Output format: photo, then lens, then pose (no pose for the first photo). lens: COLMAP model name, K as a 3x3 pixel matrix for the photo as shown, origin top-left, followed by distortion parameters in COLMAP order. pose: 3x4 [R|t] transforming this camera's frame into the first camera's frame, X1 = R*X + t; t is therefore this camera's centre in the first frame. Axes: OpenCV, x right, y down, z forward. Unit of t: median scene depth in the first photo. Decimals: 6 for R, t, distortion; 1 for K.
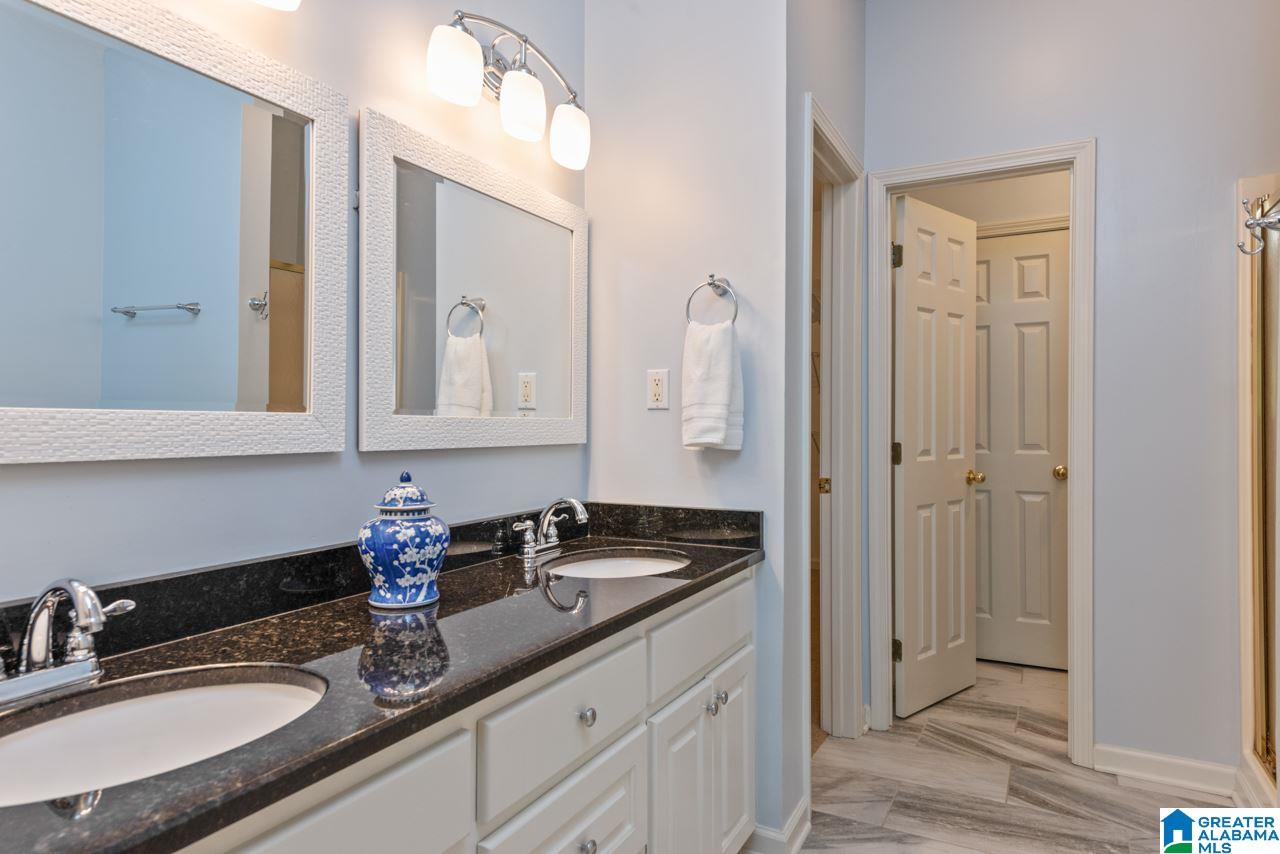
lens RADIAL K [[769.0, 0, 640.0], [0, 769.0, 427.0], [0, 0, 1]] dist [0.029384, -0.000014]
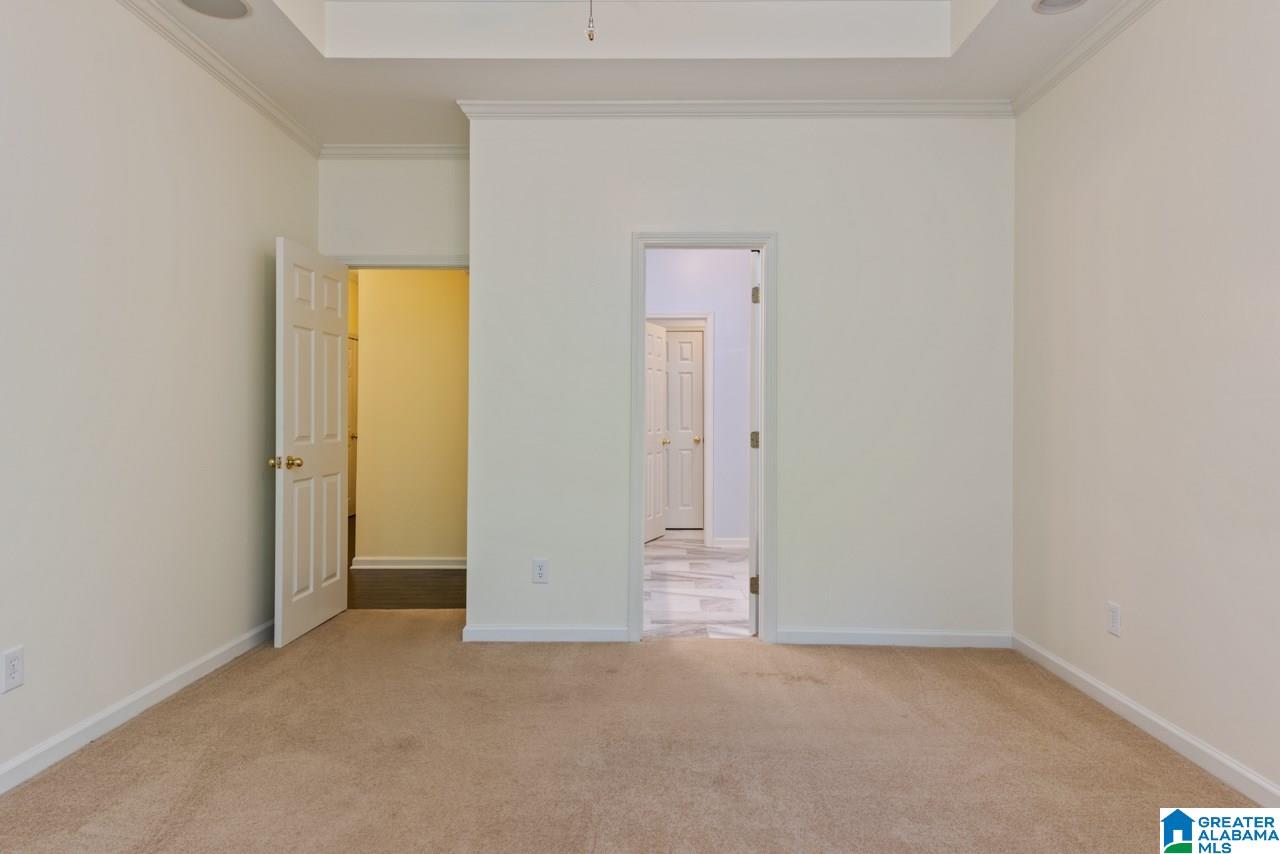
lens RADIAL K [[769.0, 0, 640.0], [0, 769.0, 427.0], [0, 0, 1]] dist [0.029384, -0.000014]
pose [[0.891091, -0.002400, 0.453818, -0.642811], [-0.000917, 0.999974, 0.007089, 0.005971], [-0.453824, -0.006733, 0.891066, -0.949735]]
